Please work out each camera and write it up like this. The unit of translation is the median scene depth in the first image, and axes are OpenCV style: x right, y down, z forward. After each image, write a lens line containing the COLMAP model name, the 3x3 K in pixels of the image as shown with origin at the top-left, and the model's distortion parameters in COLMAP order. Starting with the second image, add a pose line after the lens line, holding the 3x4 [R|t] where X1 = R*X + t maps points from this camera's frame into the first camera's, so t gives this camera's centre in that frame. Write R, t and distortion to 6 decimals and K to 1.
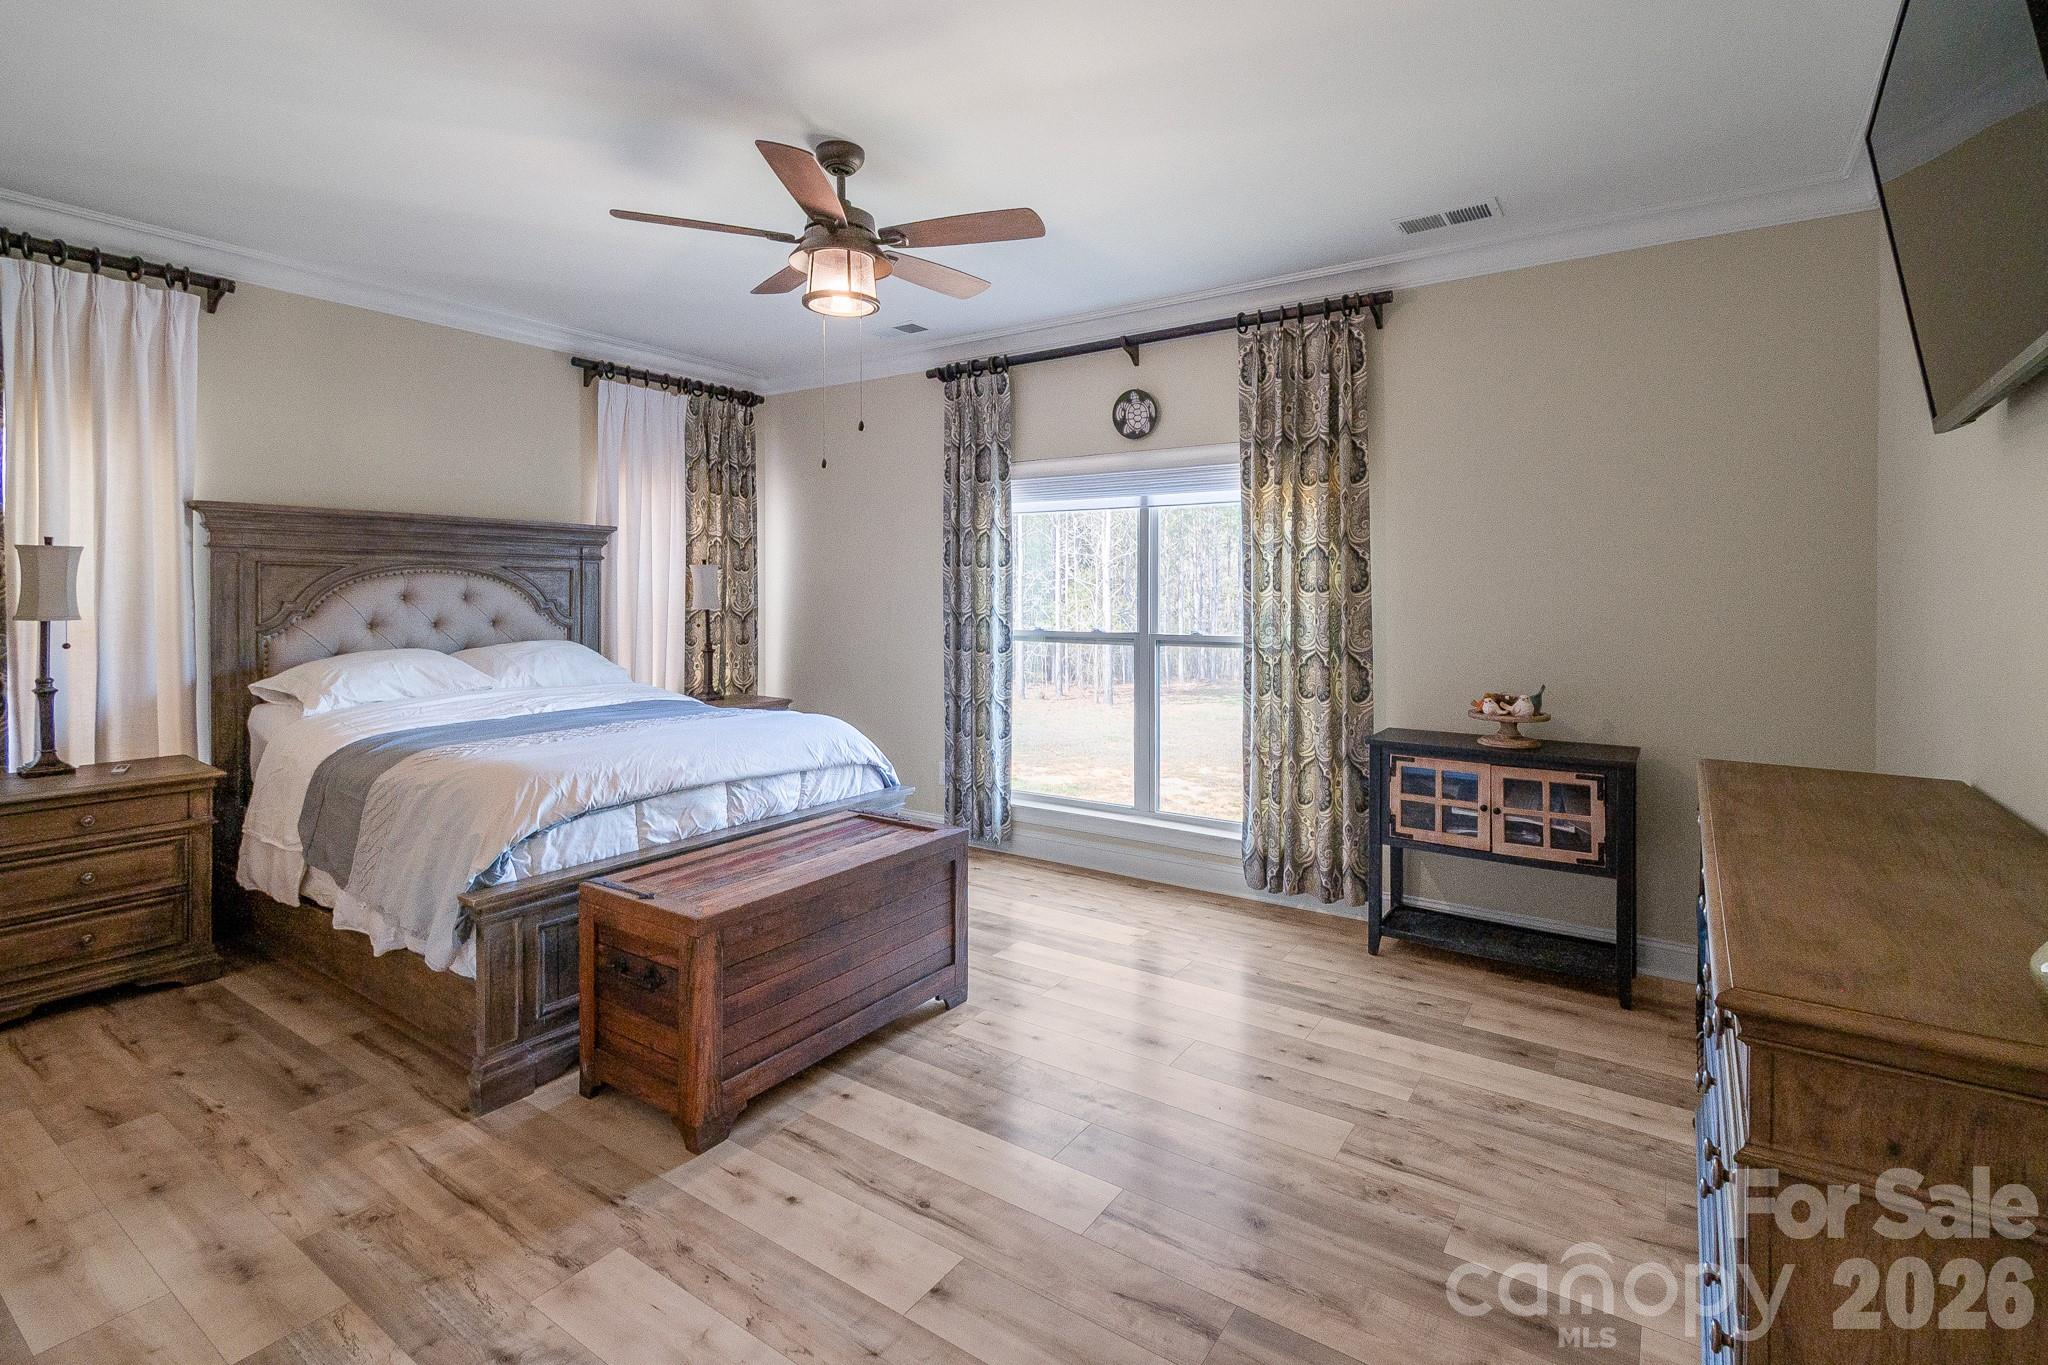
lens RADIAL K [[947.3, 0, 1028.8], [0, 947.3, 606.7], [0, 0, 1]] dist [-0.003462, -0.000822]
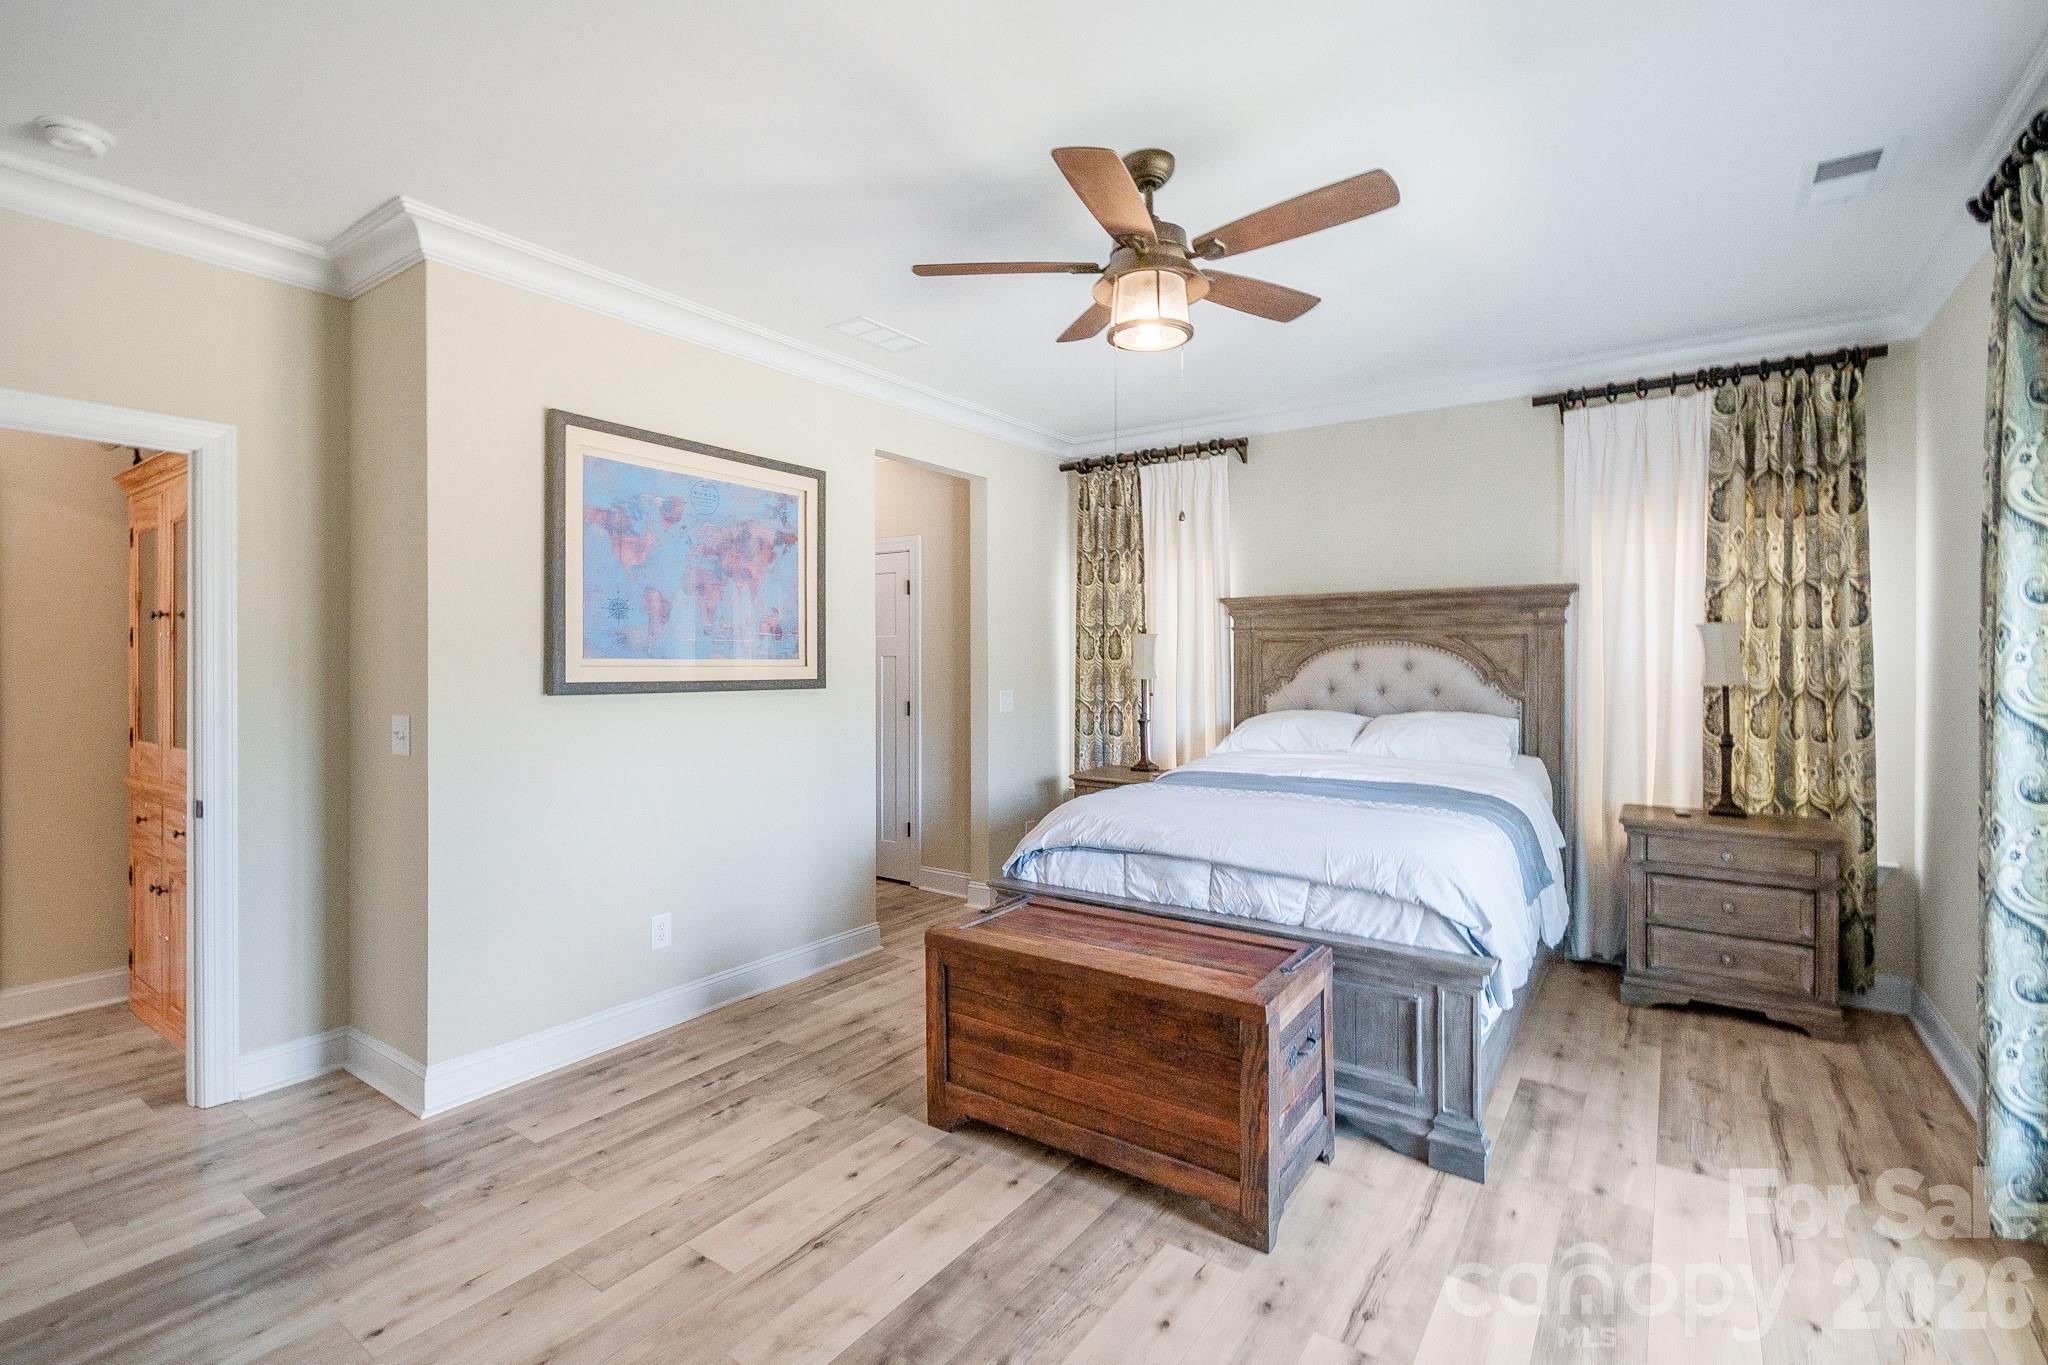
lens RADIAL K [[919.3, 0, 1025.7], [0, 919.3, 668.9], [0, 0, 1]] dist [0.003302, -0.000097]
pose [[-0.018914, 0.008620, -0.999784, 0.547083], [-0.013070, 0.999875, 0.008868, -0.013687], [0.999736, 0.013235, -0.018799, 0.750216]]
